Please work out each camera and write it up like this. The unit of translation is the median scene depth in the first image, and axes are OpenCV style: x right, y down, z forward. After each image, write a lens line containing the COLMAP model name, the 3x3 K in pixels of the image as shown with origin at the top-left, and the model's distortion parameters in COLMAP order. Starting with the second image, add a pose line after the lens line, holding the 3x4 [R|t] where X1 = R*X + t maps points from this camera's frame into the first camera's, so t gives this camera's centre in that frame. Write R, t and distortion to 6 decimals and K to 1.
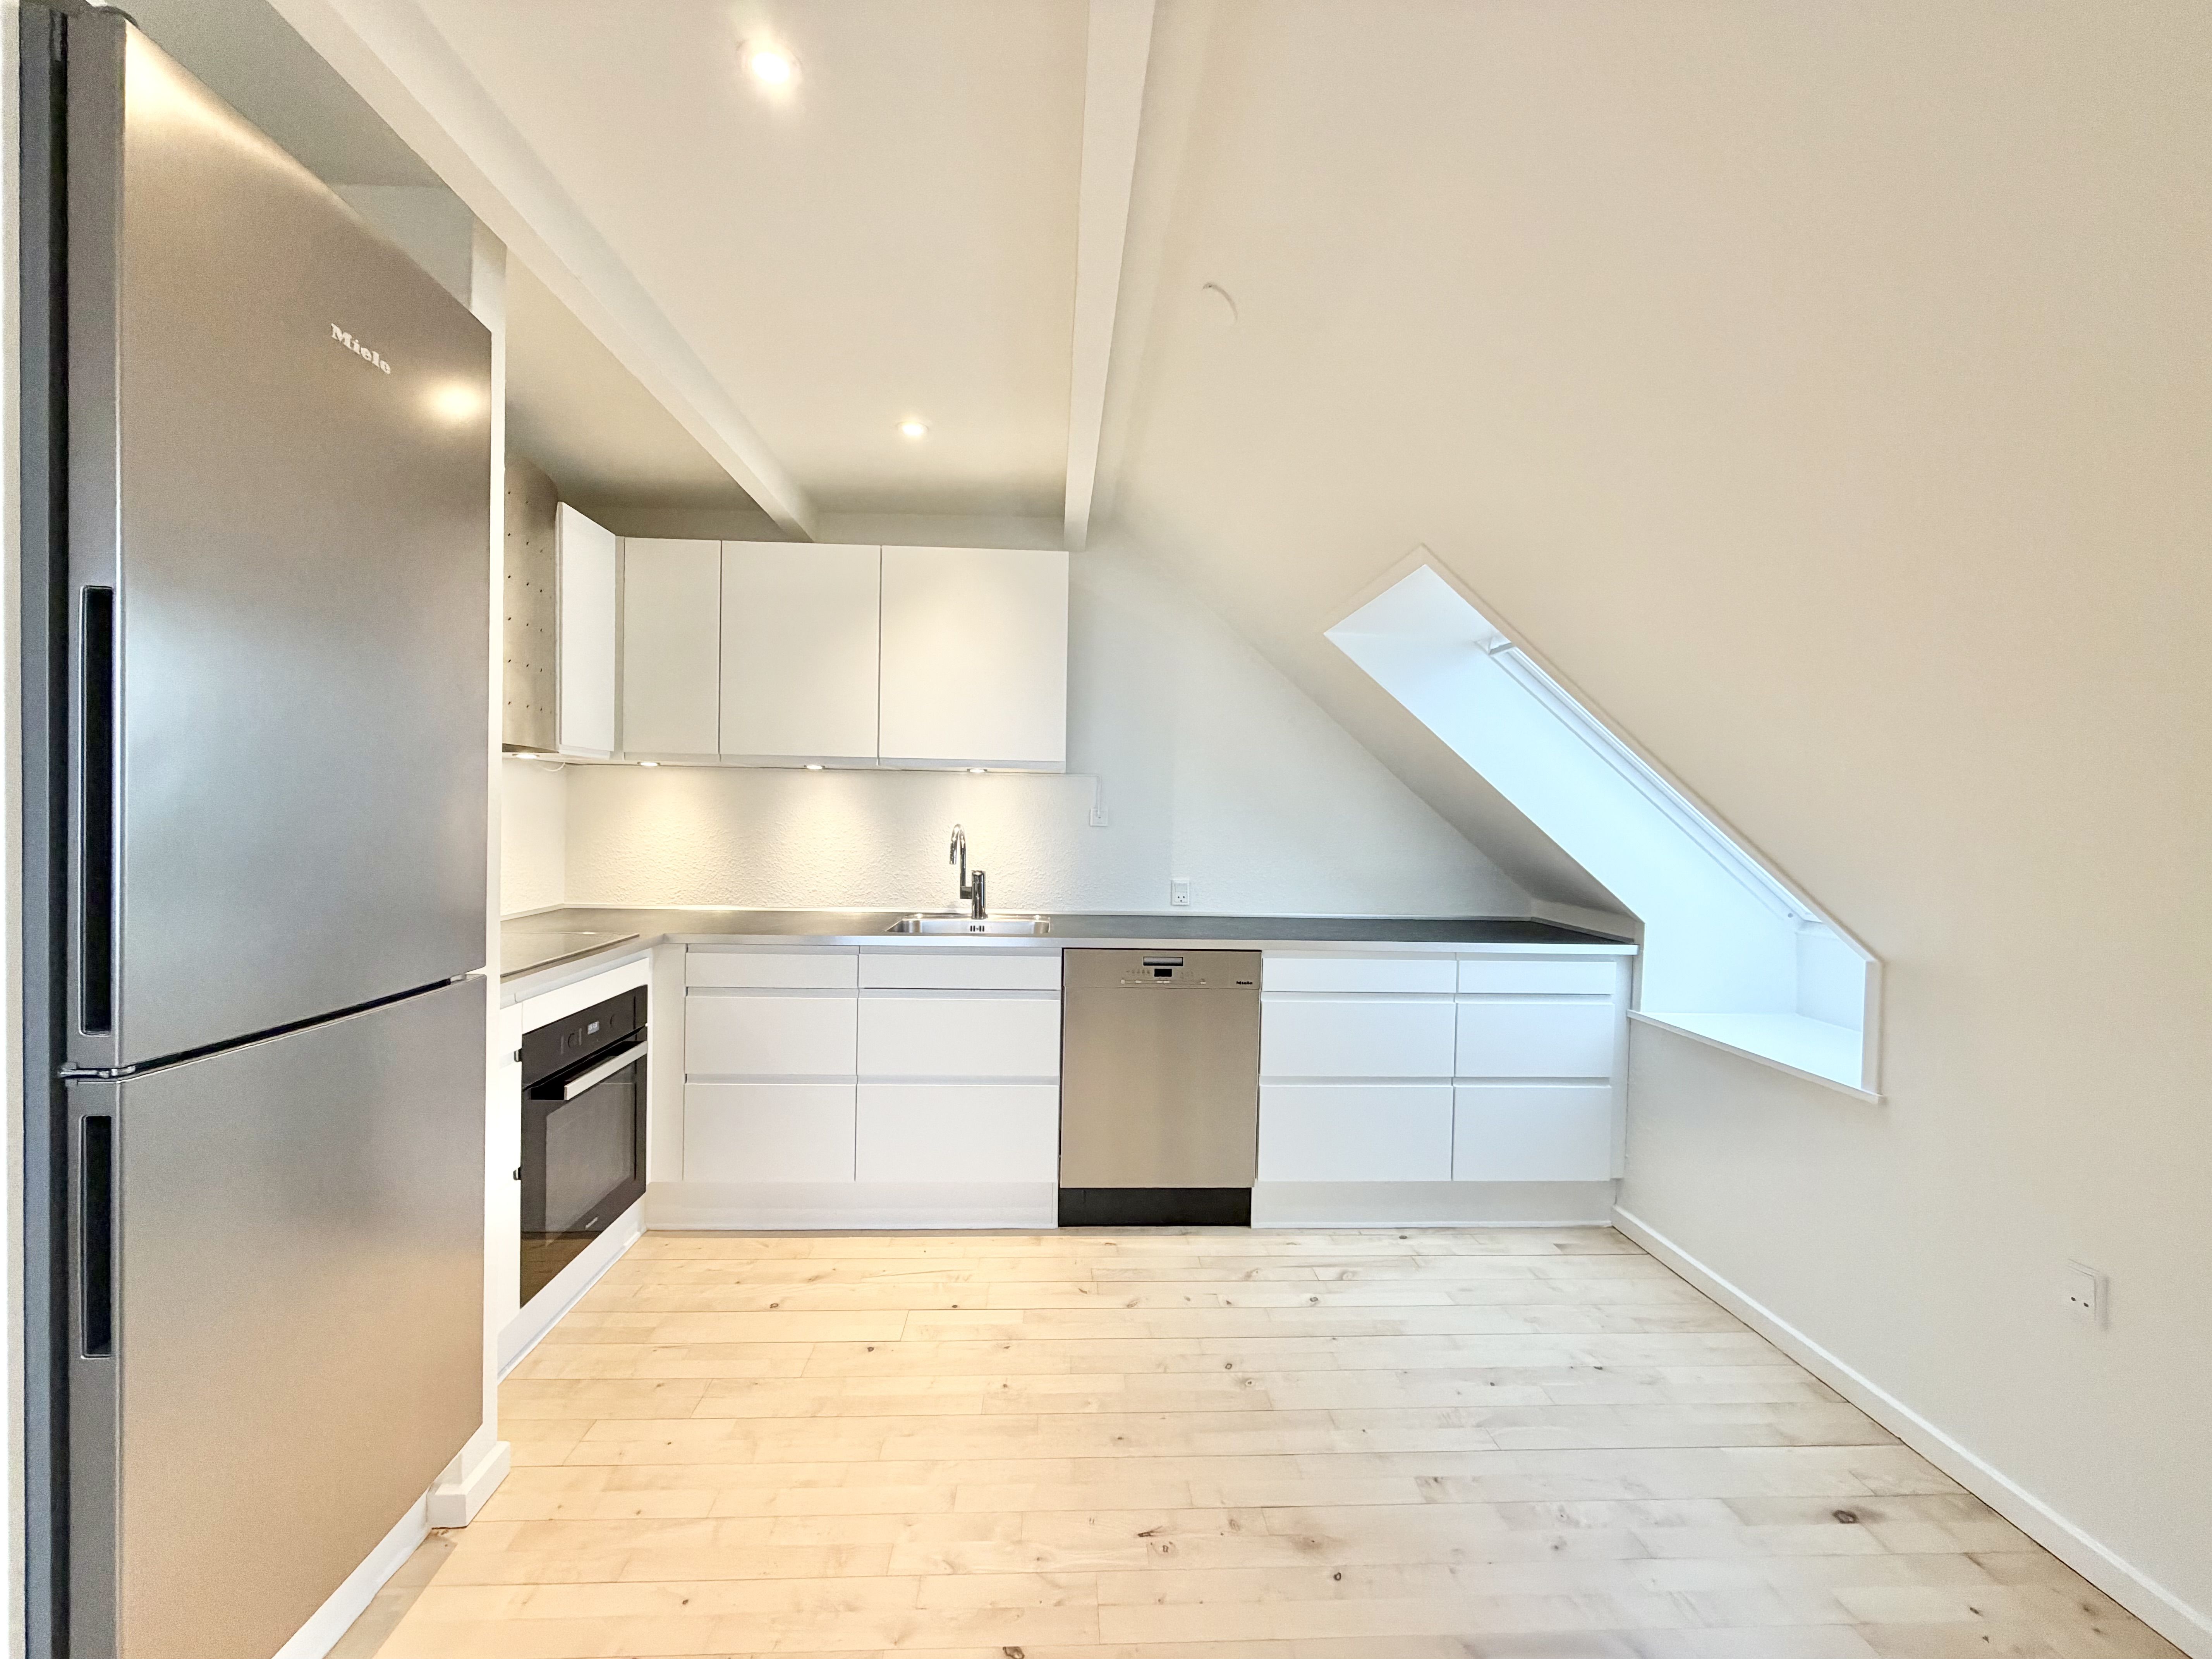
lens RADIAL K [[884.0, 0, 1103.9], [0, 884.0, 830.6], [0, 0, 1]] dist [-0.001443, -0.000064]
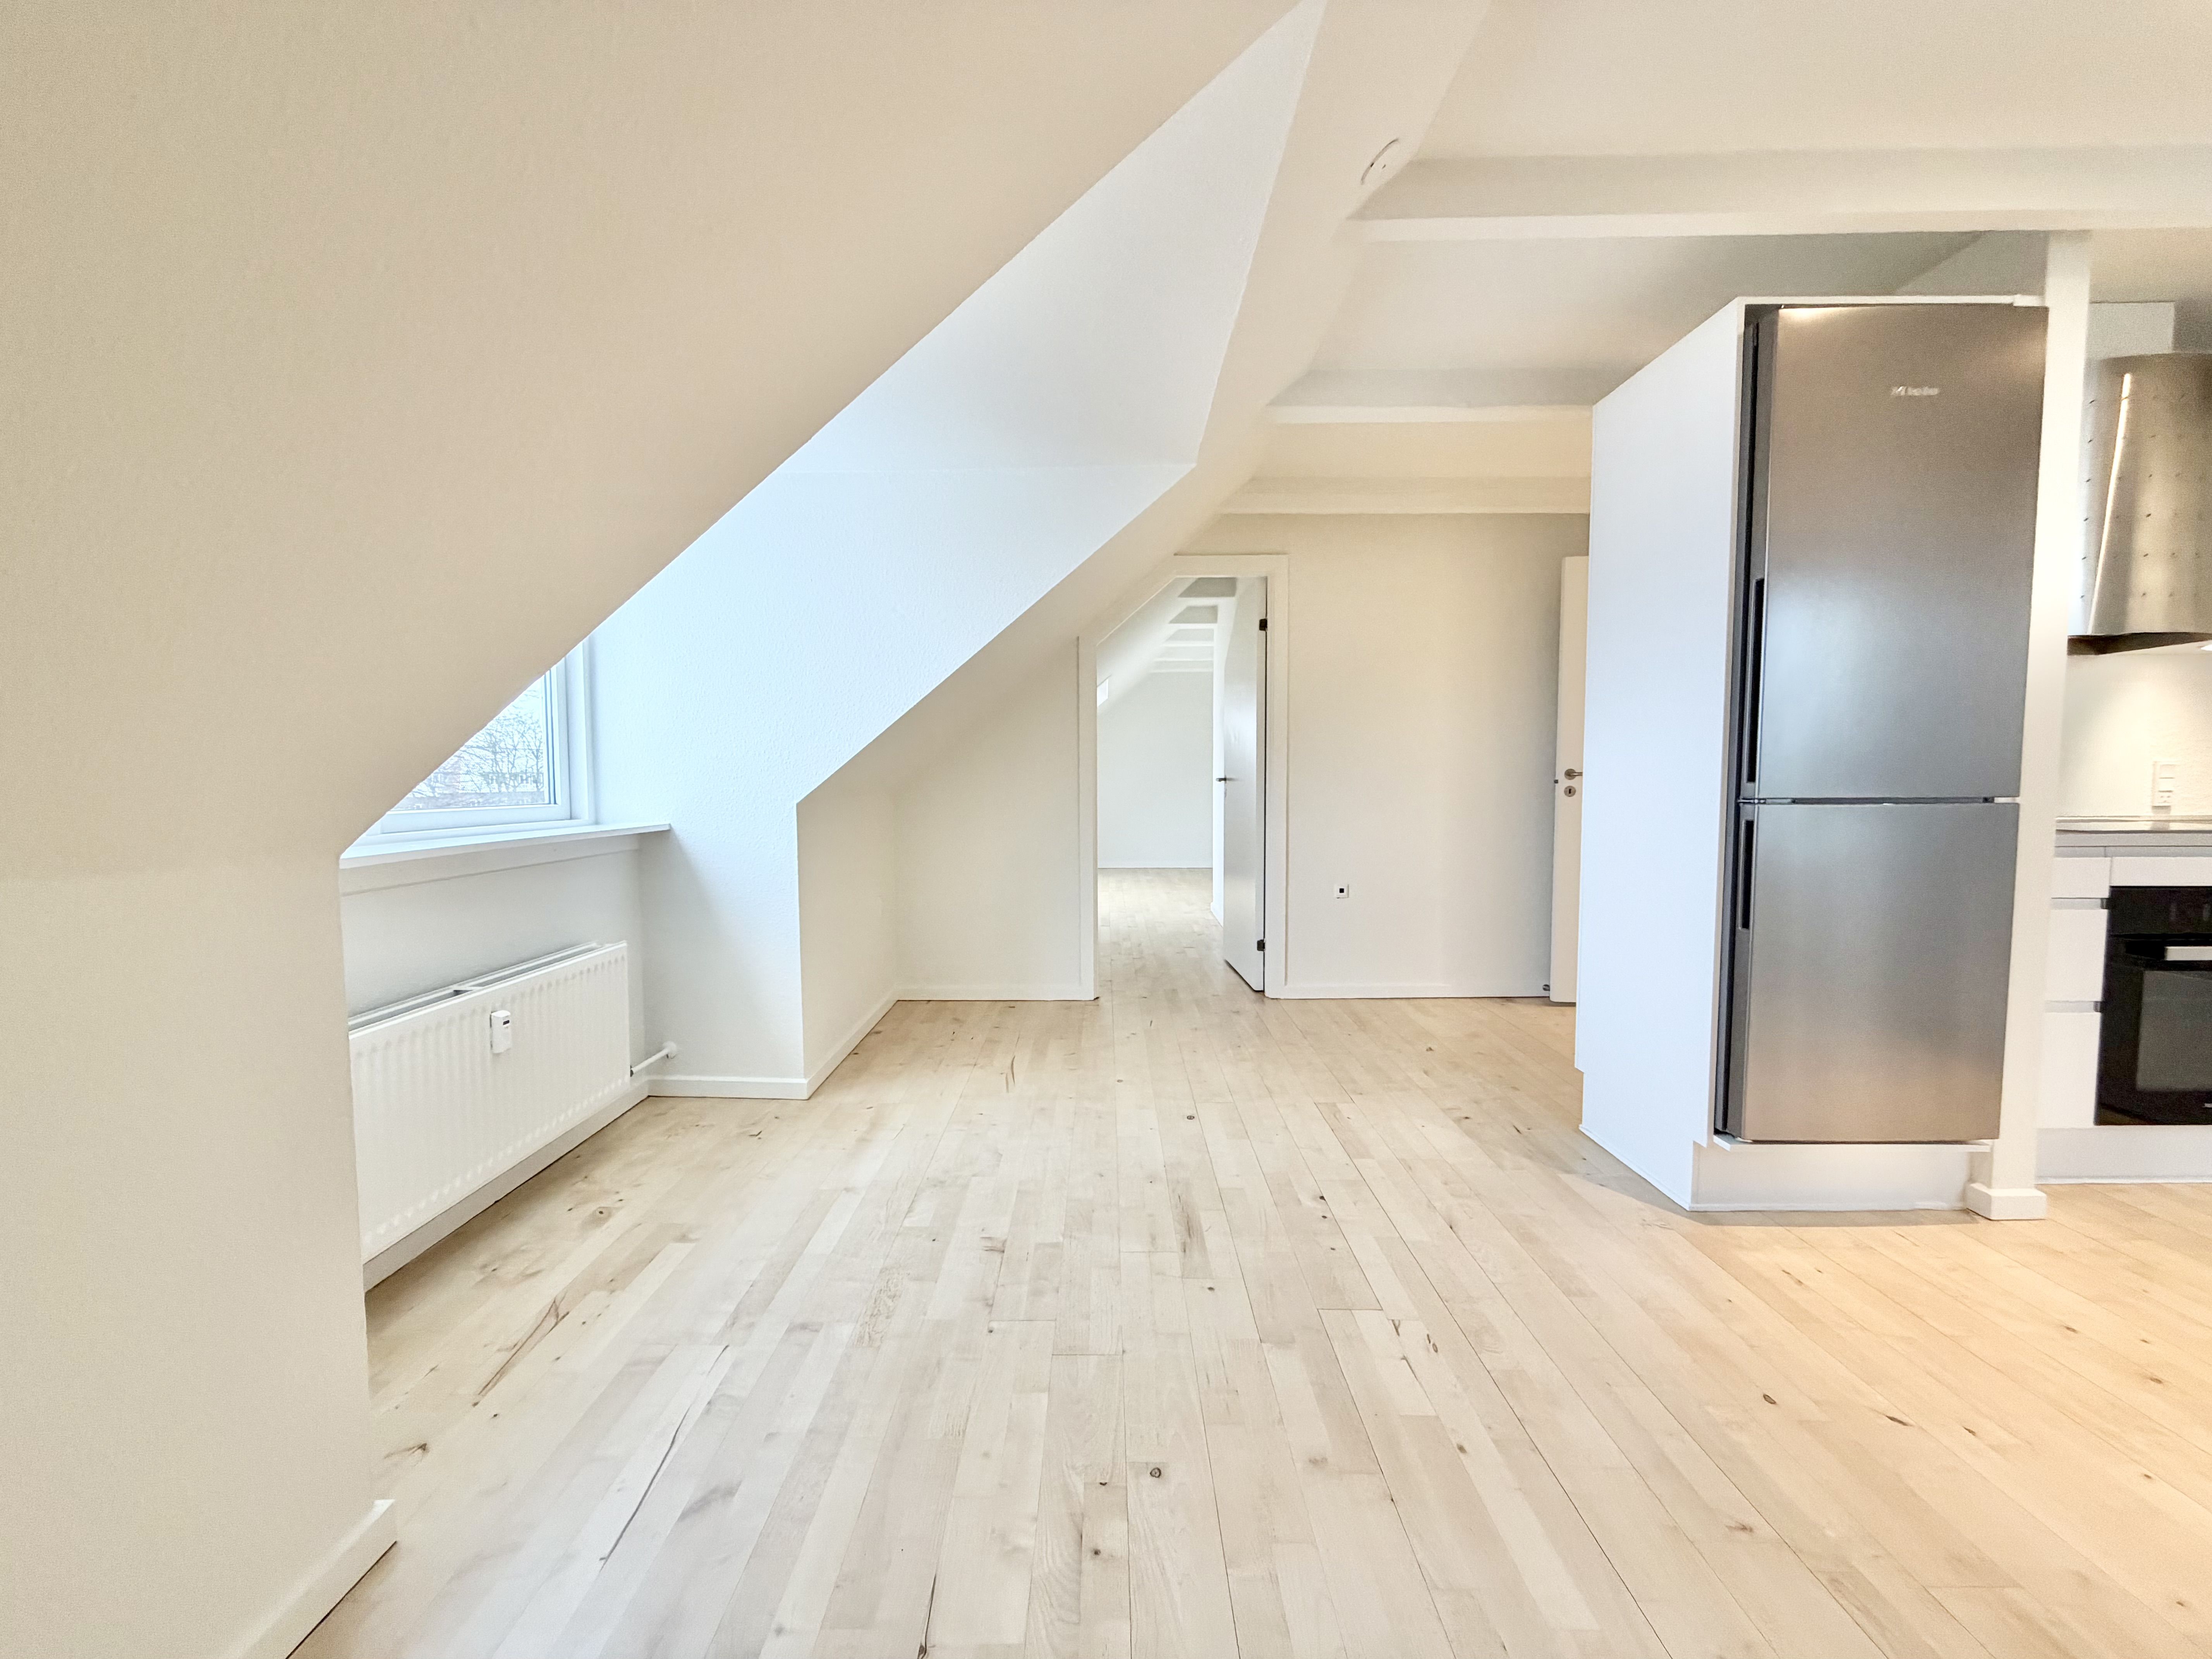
lens RADIAL K [[884.0, 0, 1093.8], [0, 884.0, 829.2], [0, 0, 1]] dist [-0.001443, -0.000064]
pose [[-0.058408, 0.040925, -0.997454, 0.413911], [-0.013504, 0.999036, 0.041781, 0.097397], [0.998201, 0.015910, -0.057800, -0.182006]]
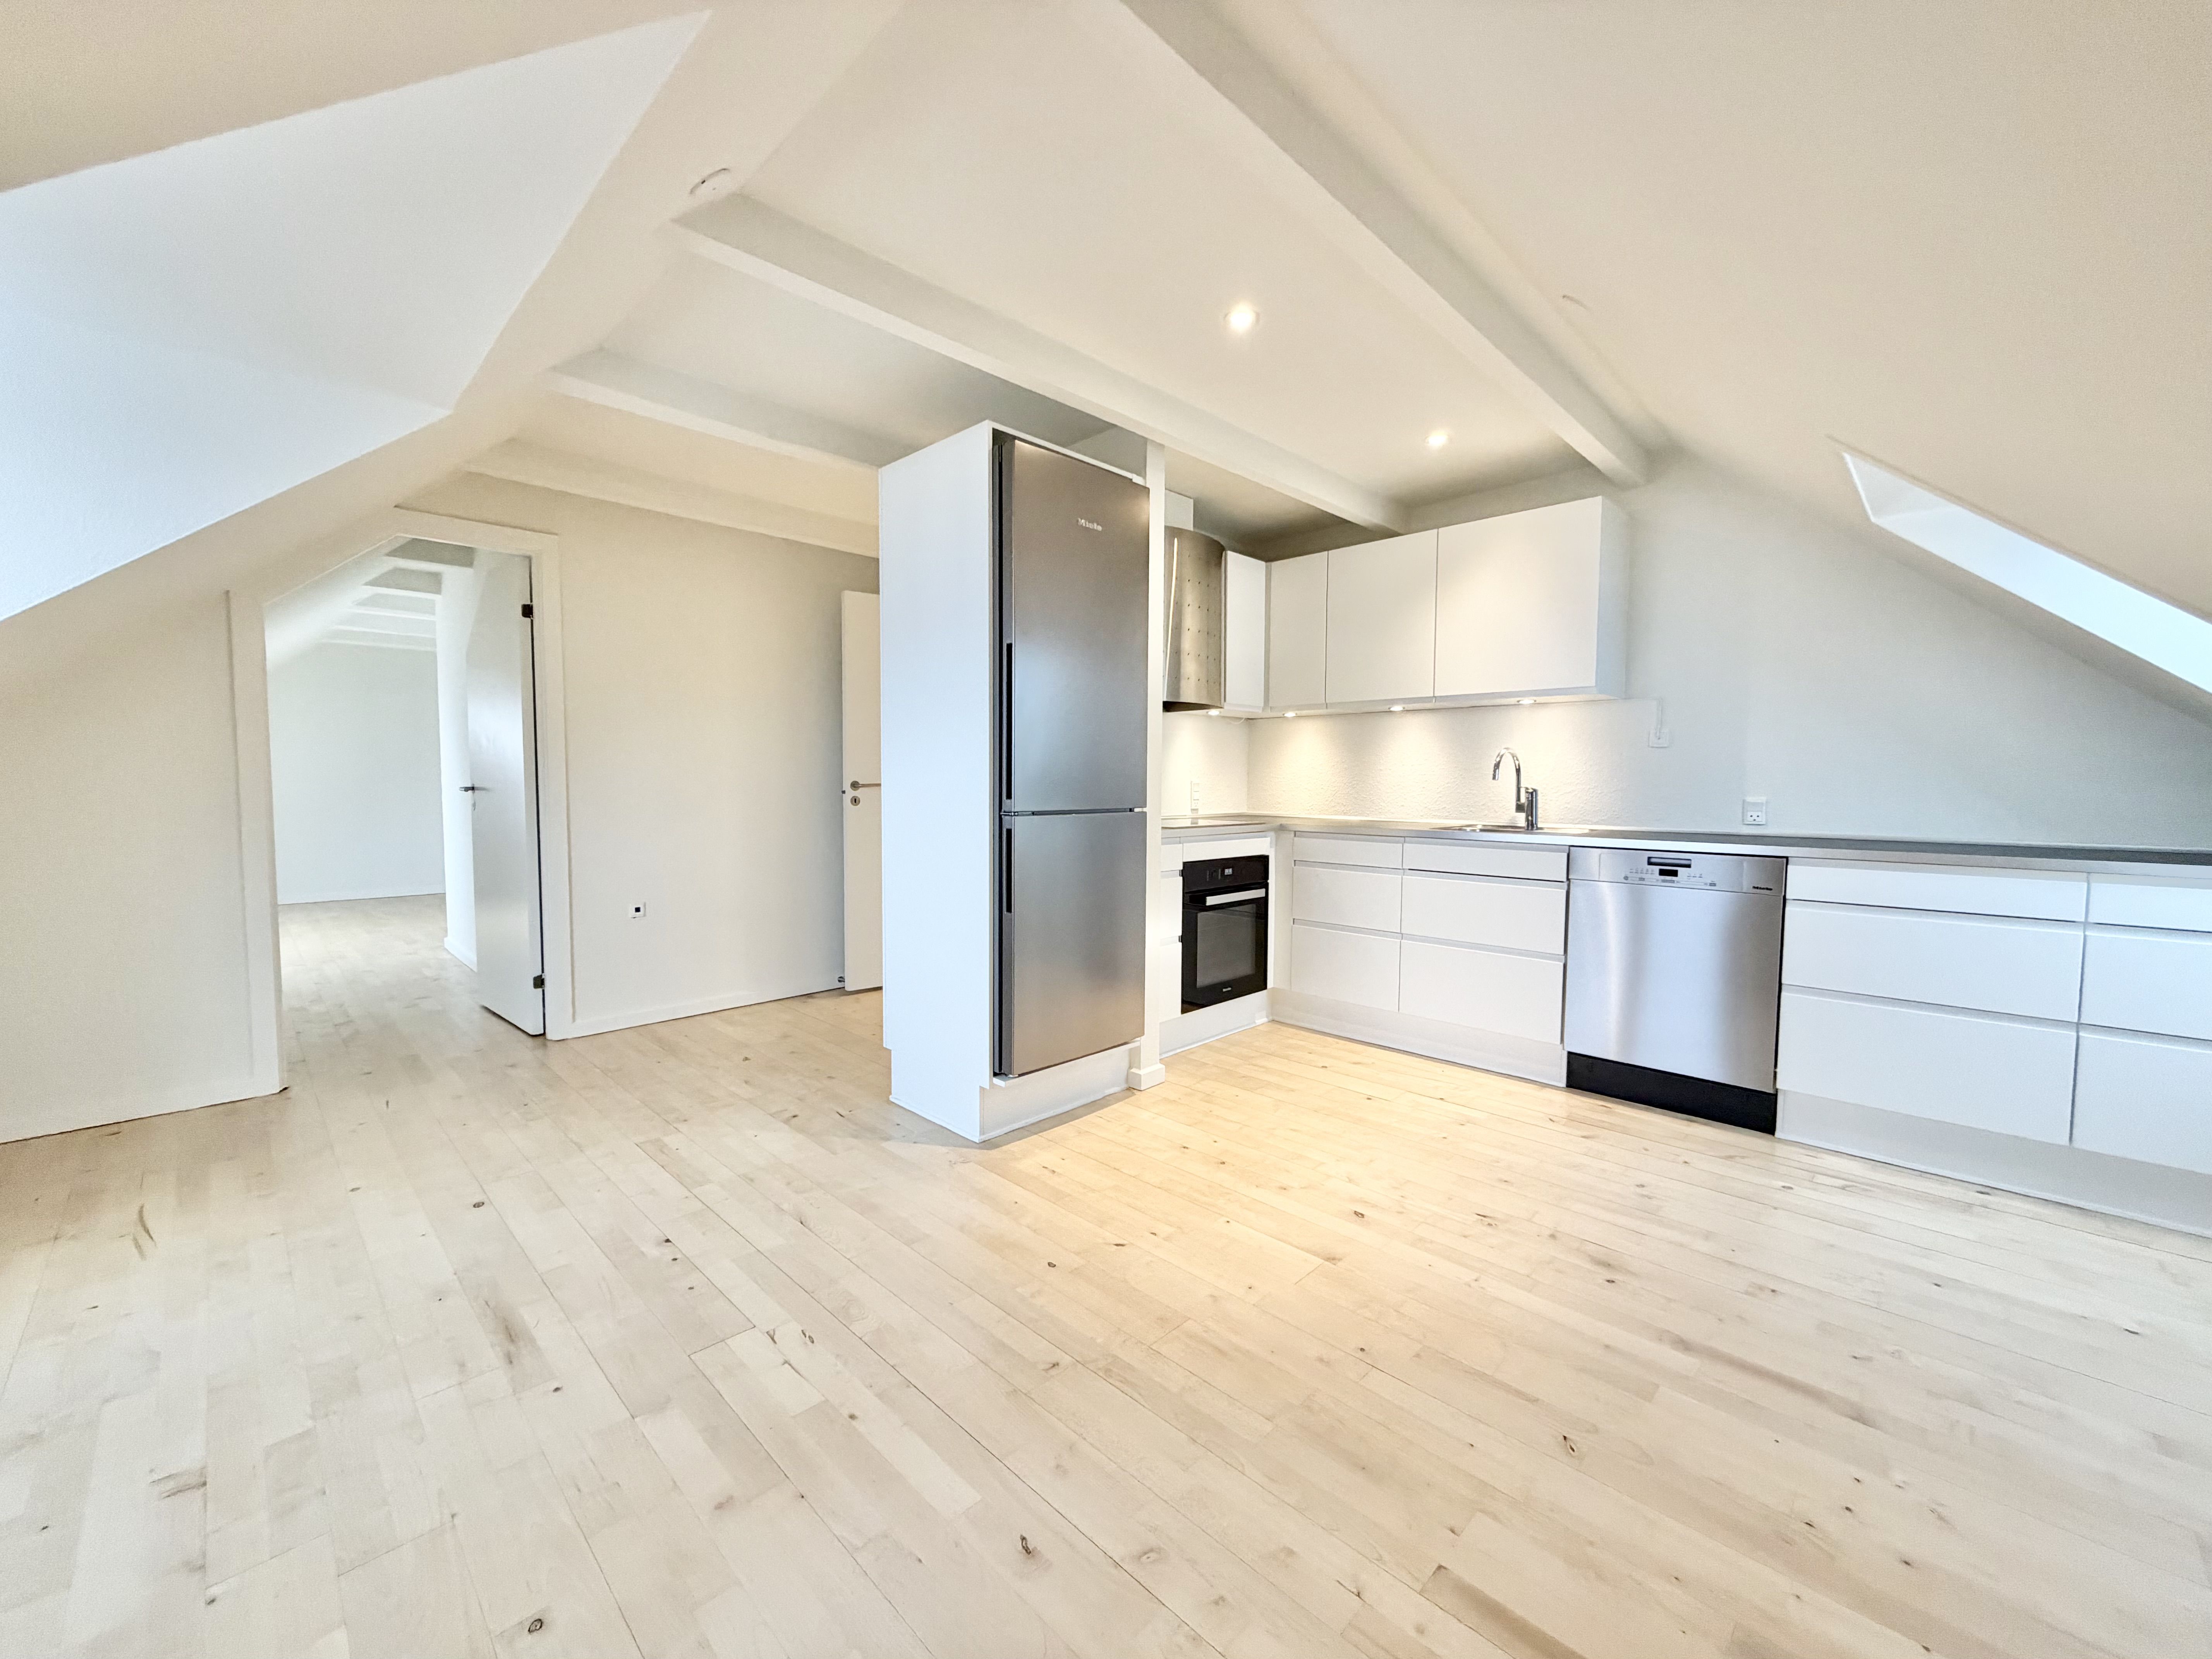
lens RADIAL K [[884.0, 0, 1100.4], [0, 884.0, 826.0], [0, 0, 1]] dist [-0.001443, -0.000064]
pose [[0.677056, 0.024373, -0.735528, 0.415408], [-0.005254, 0.999586, 0.028287, 0.082157], [0.735913, -0.015288, 0.676903, -0.256425]]
